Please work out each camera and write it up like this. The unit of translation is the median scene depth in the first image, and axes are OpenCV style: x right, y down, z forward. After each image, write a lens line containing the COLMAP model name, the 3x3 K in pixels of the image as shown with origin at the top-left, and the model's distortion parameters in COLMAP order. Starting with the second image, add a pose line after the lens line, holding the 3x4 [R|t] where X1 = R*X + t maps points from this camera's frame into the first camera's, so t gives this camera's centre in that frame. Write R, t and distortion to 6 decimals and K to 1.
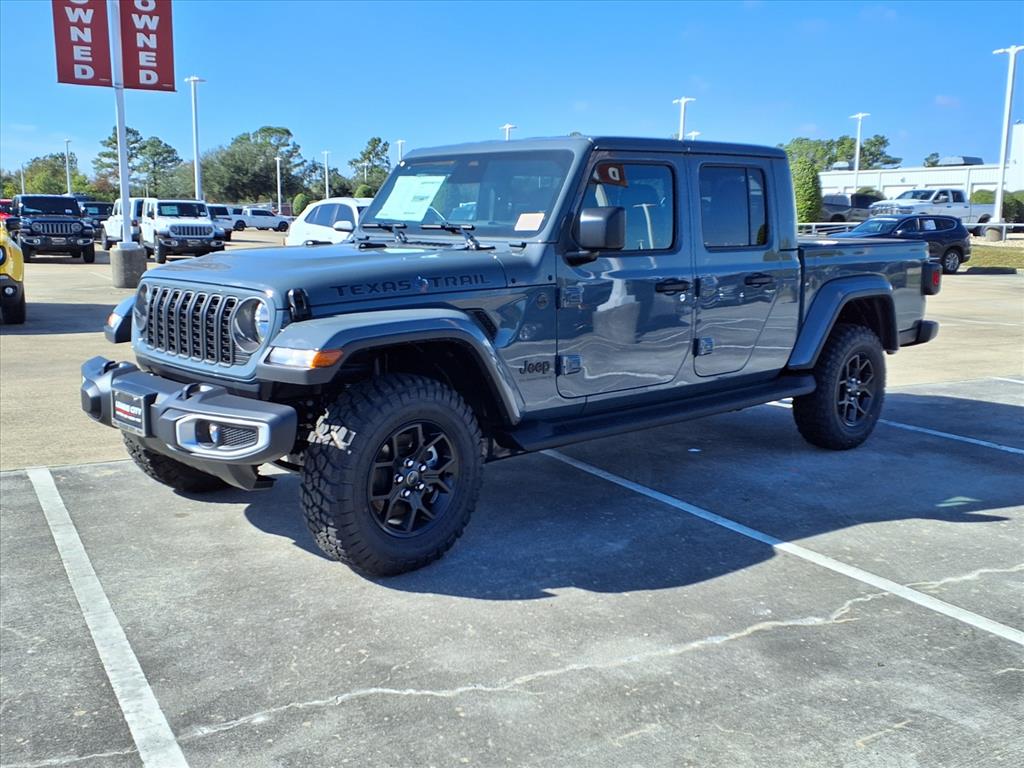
lens RADIAL K [[1028.4, 0, 512.0], [0, 1028.4, 384.0], [0, 0, 1]] dist [0.163921, -0.291840]
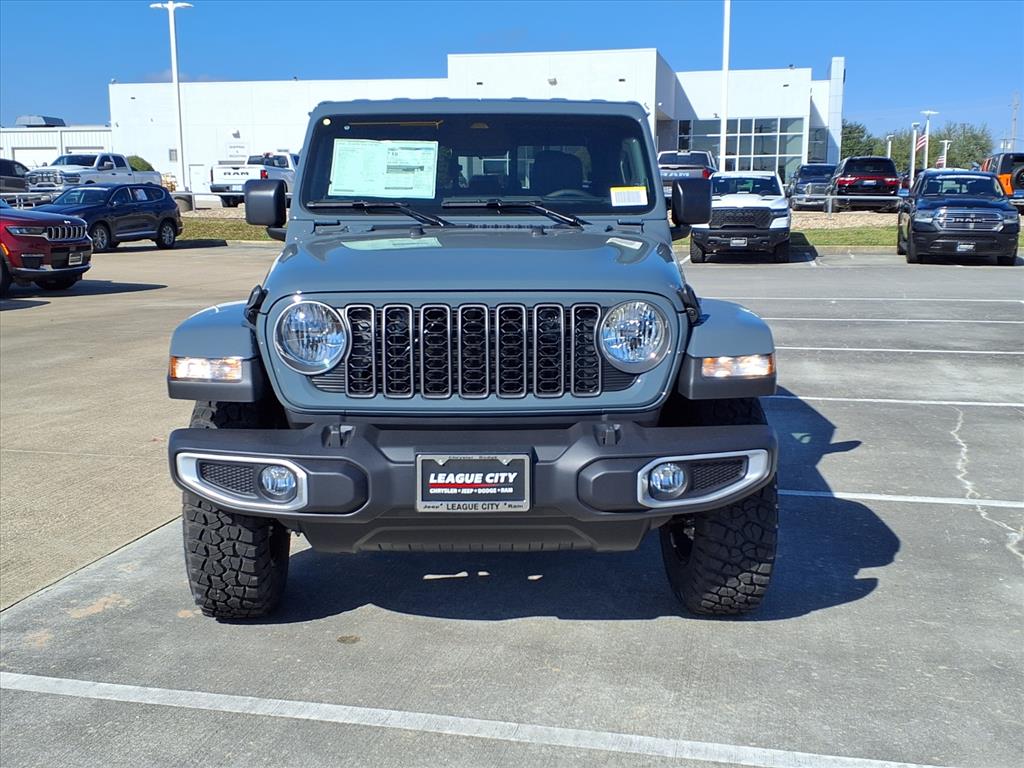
lens RADIAL K [[1180.0, 0, 518.3], [0, 1180.0, 377.8], [0, 0, 1]] dist [0.210451, -0.526733]
pose [[0.654385, -0.129593, 0.744973, -0.885819], [0.128435, 0.989938, 0.059388, -0.081966], [-0.745174, 0.056818, 0.664445, 0.436933]]
